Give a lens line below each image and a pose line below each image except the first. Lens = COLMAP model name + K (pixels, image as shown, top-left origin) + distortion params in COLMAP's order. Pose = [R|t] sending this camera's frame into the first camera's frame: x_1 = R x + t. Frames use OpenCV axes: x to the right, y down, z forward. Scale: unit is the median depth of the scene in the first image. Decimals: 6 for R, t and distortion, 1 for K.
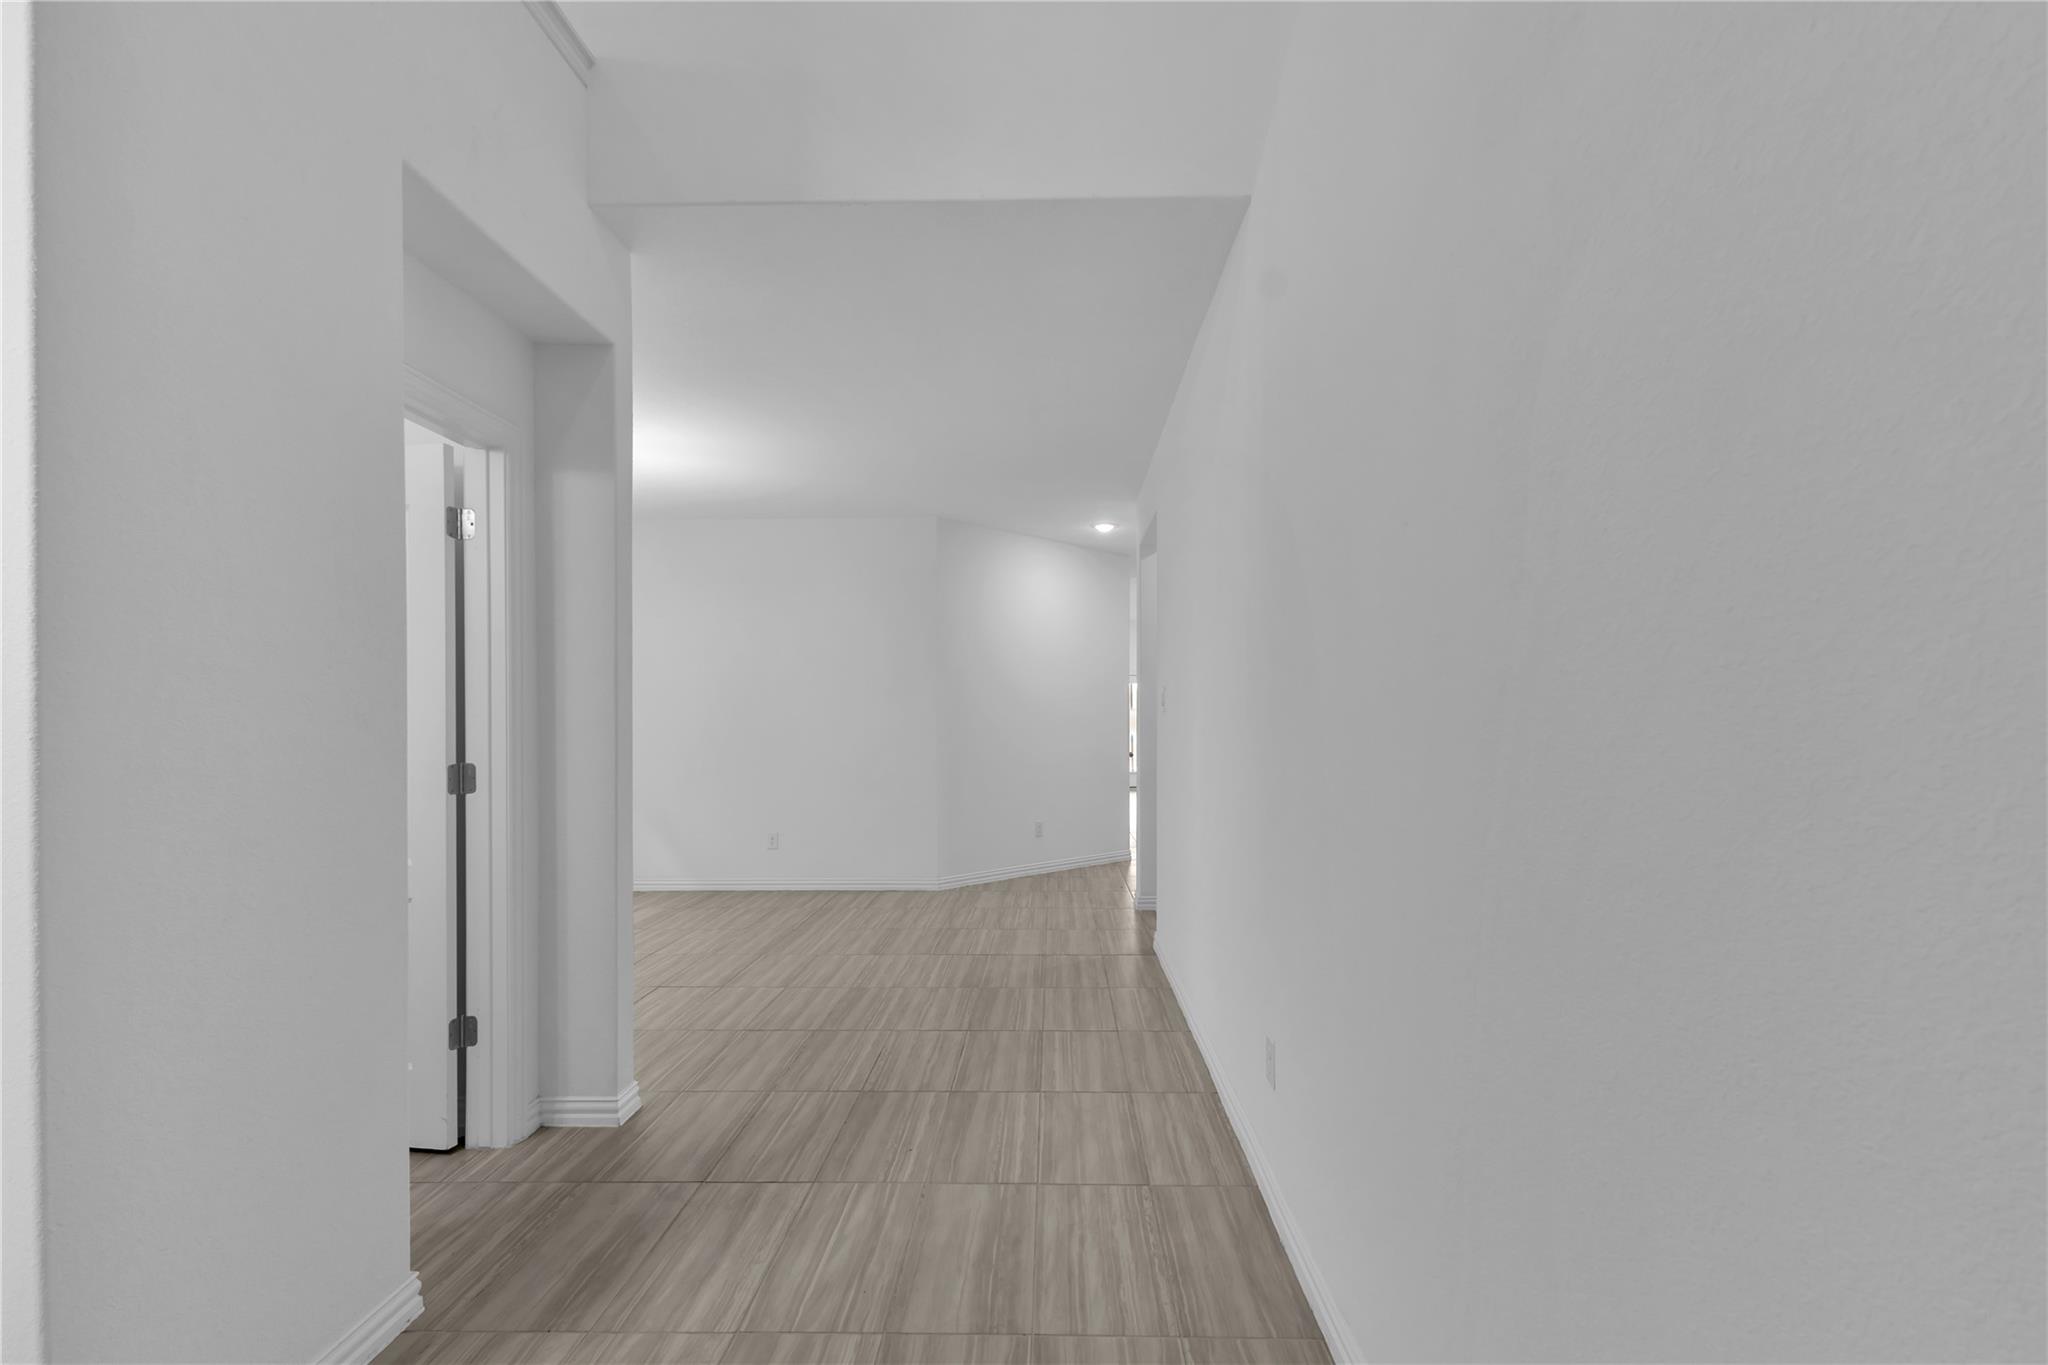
lens RADIAL K [[909.7, 0, 1031.1], [0, 909.7, 696.2], [0, 0, 1]] dist [0.011890, -0.000026]
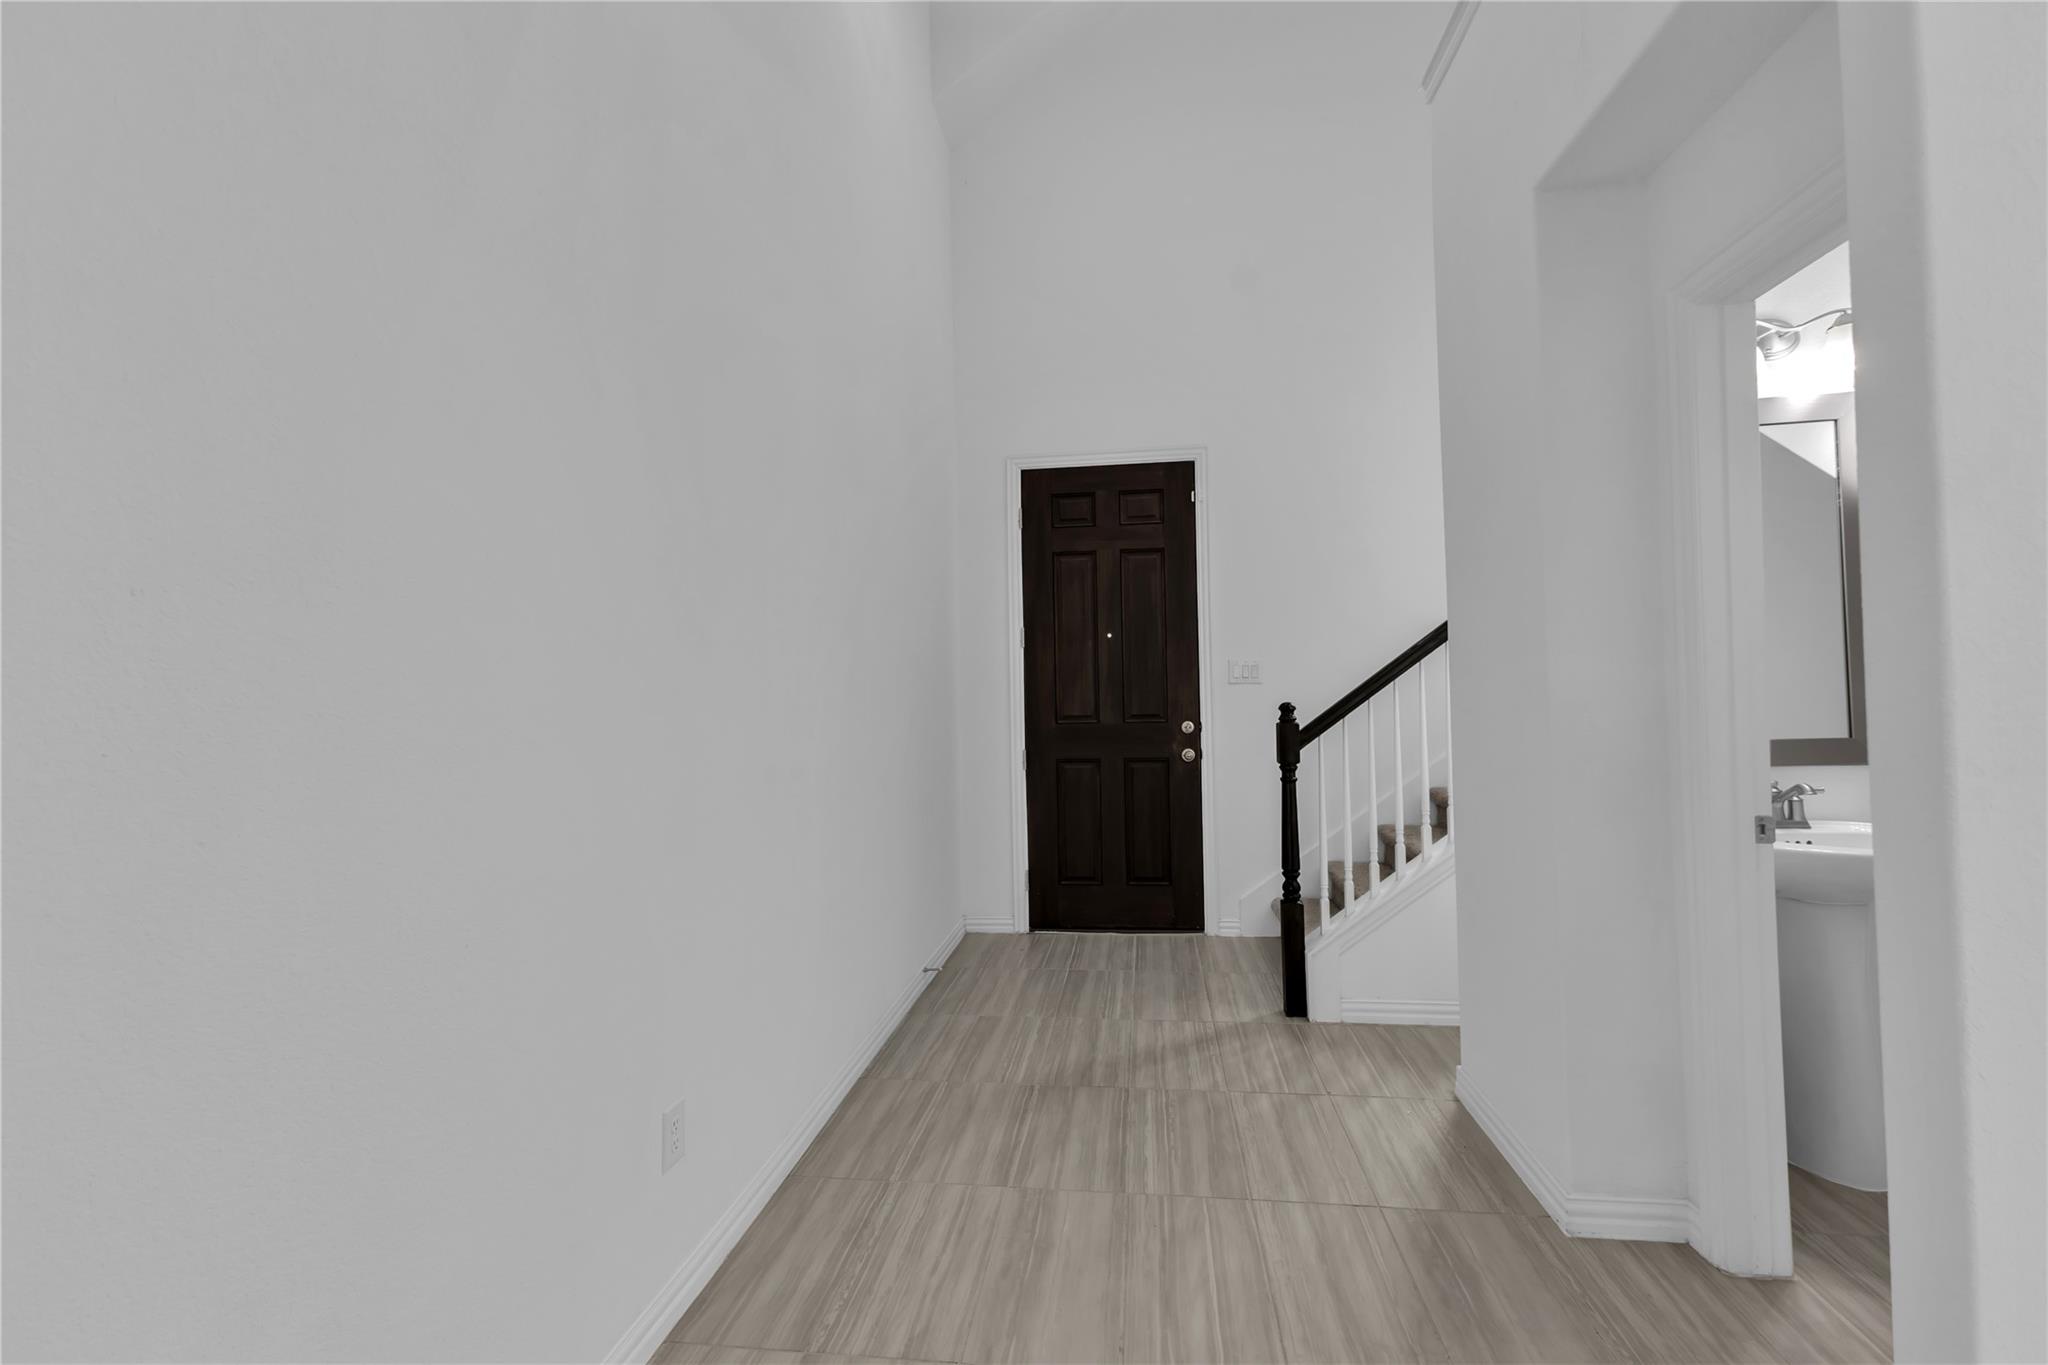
lens RADIAL K [[892.4, 0, 1025.6], [0, 892.4, 681.7], [0, 0, 1]] dist [0.010419, -0.000263]
pose [[-0.993679, 0.025429, 0.109338, -0.142289], [0.020615, 0.998777, -0.044929, 0.049668], [-0.110347, -0.042391, -0.992989, 1.832268]]
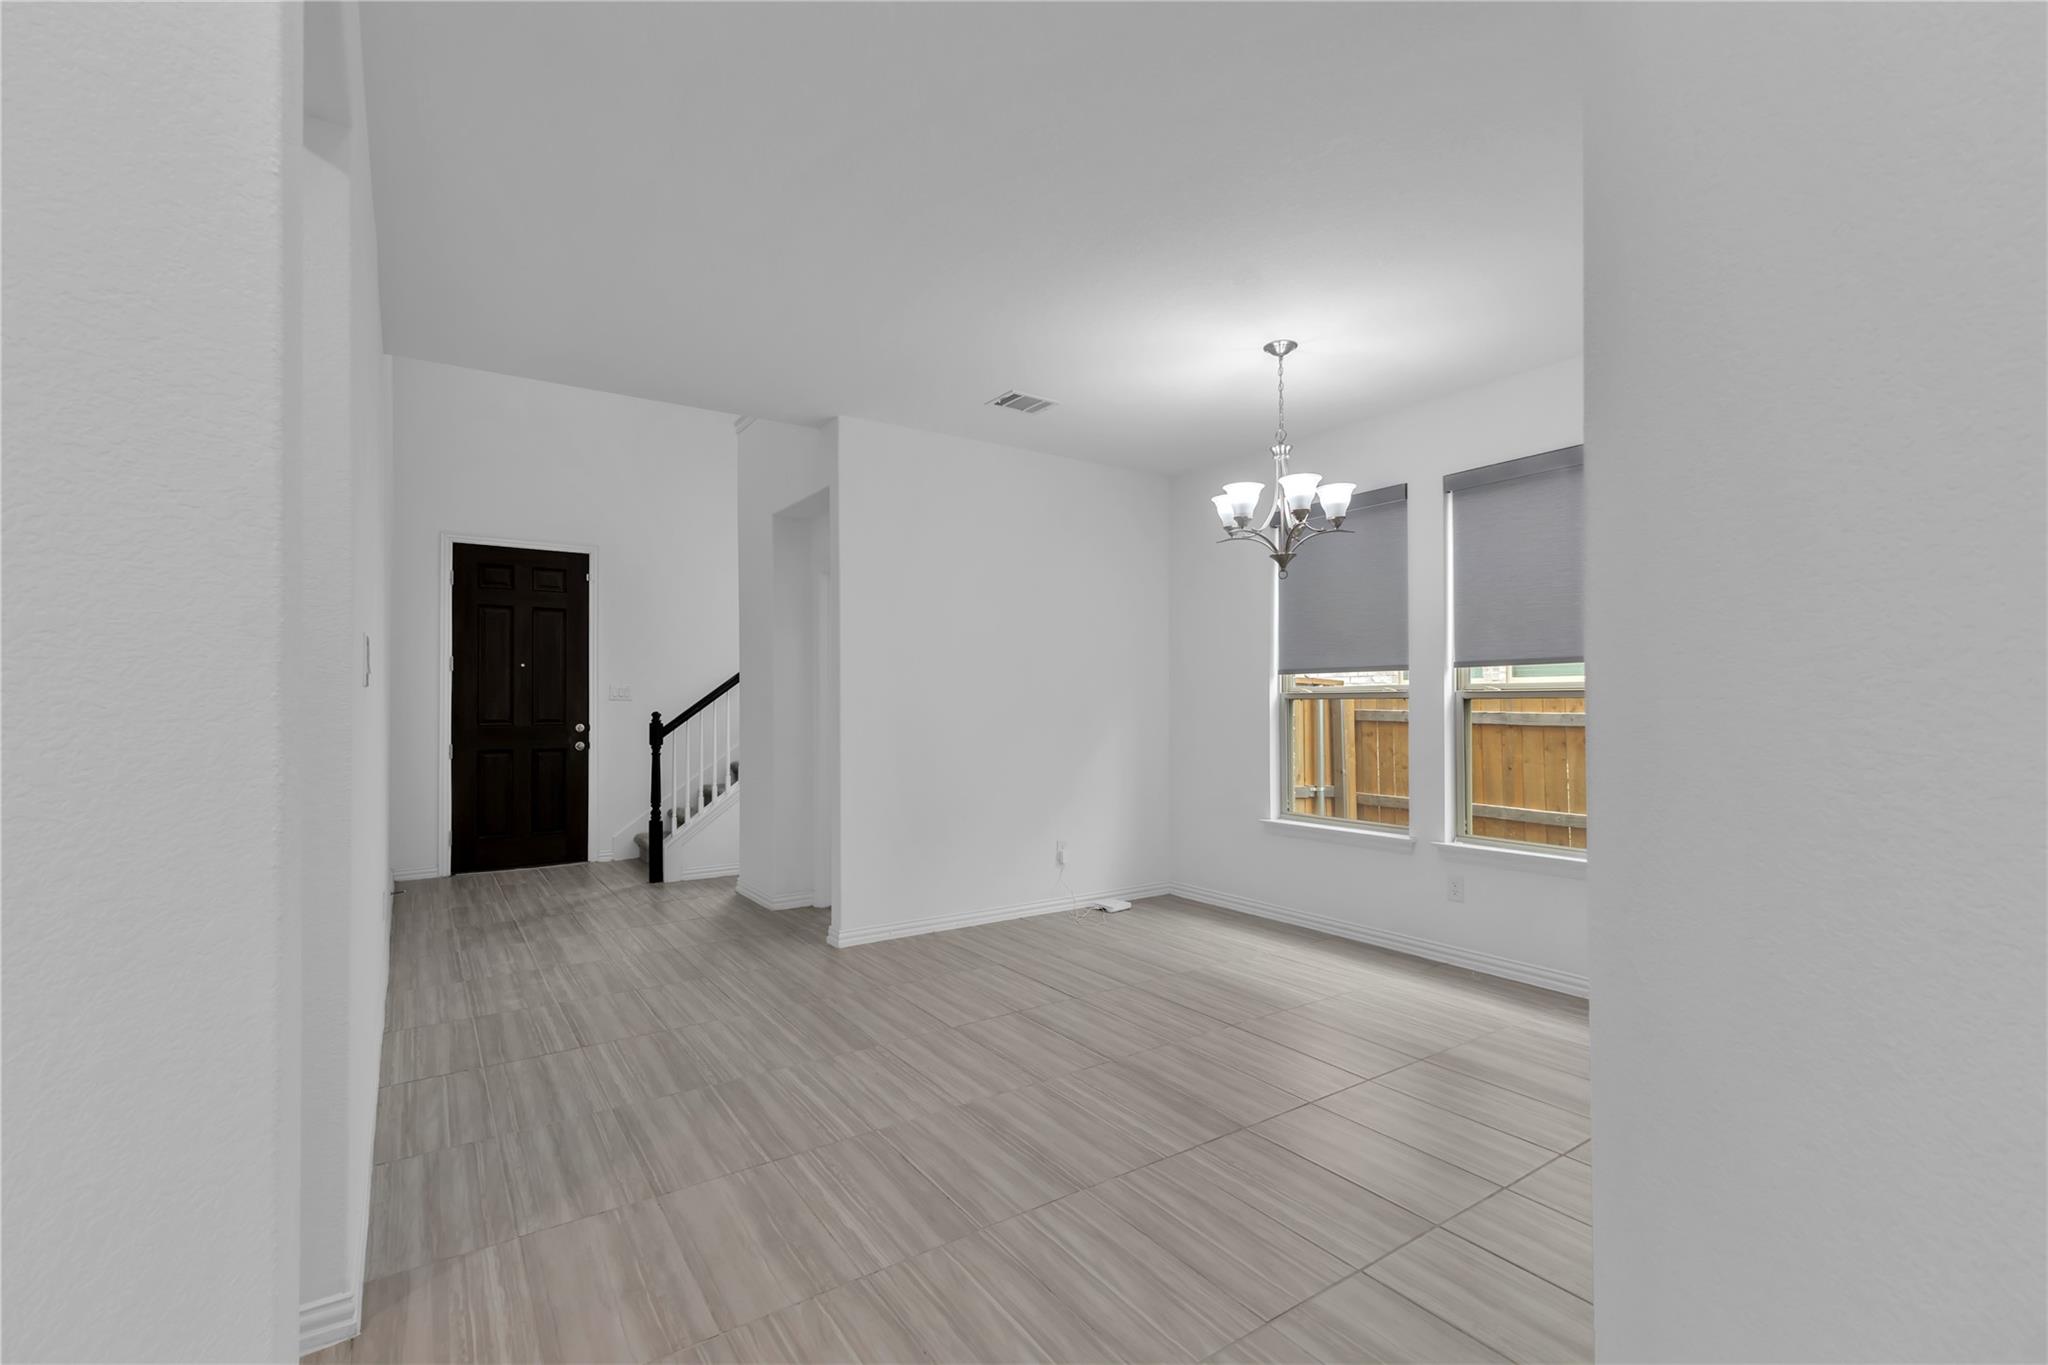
lens RADIAL K [[909.7, 0, 1031.1], [0, 909.7, 696.2], [0, 0, 1]] dist [0.011890, -0.000026]
pose [[-0.811703, 0.000368, -0.584070, 0.290194], [0.021901, 0.999316, -0.029808, 0.087344], [0.583660, -0.036987, -0.811156, 3.245198]]
